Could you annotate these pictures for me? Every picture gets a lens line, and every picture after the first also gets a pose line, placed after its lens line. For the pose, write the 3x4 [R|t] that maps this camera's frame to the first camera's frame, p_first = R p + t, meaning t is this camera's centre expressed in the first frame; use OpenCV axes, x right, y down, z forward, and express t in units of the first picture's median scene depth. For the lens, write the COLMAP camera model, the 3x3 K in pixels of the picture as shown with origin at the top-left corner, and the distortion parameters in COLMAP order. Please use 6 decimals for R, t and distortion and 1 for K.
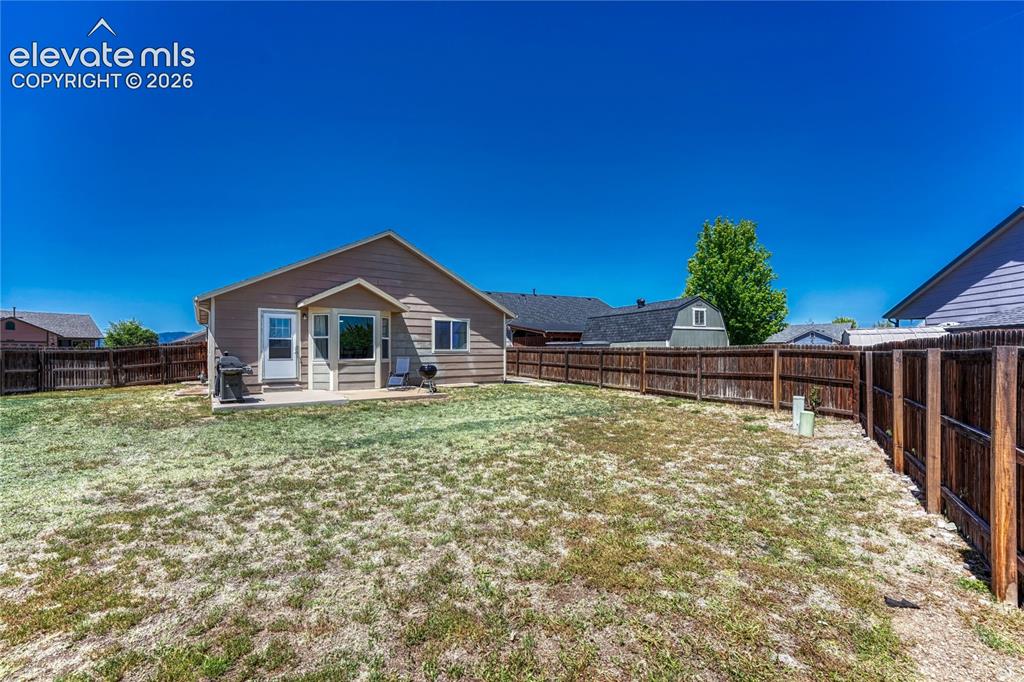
lens RADIAL K [[407.6, 0, 475.7], [0, 407.6, 350.6], [0, 0, 1]] dist [0.011249, 0.000281]
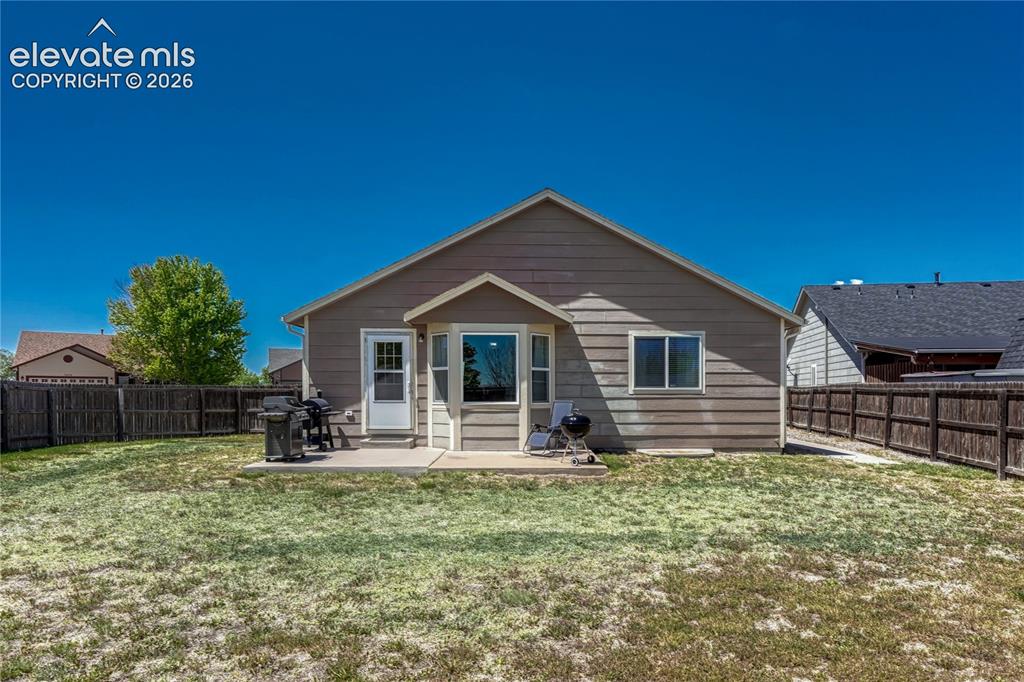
lens RADIAL K [[590.4, 0, 532.7], [0, 590.4, 397.3], [0, 0, 1]] dist [0.006226, 0.000725]
pose [[0.863980, 0.007787, -0.503466, 0.238191], [-0.002841, 0.999940, 0.010590, 0.003088], [0.503518, -0.007719, 0.863950, 0.261404]]
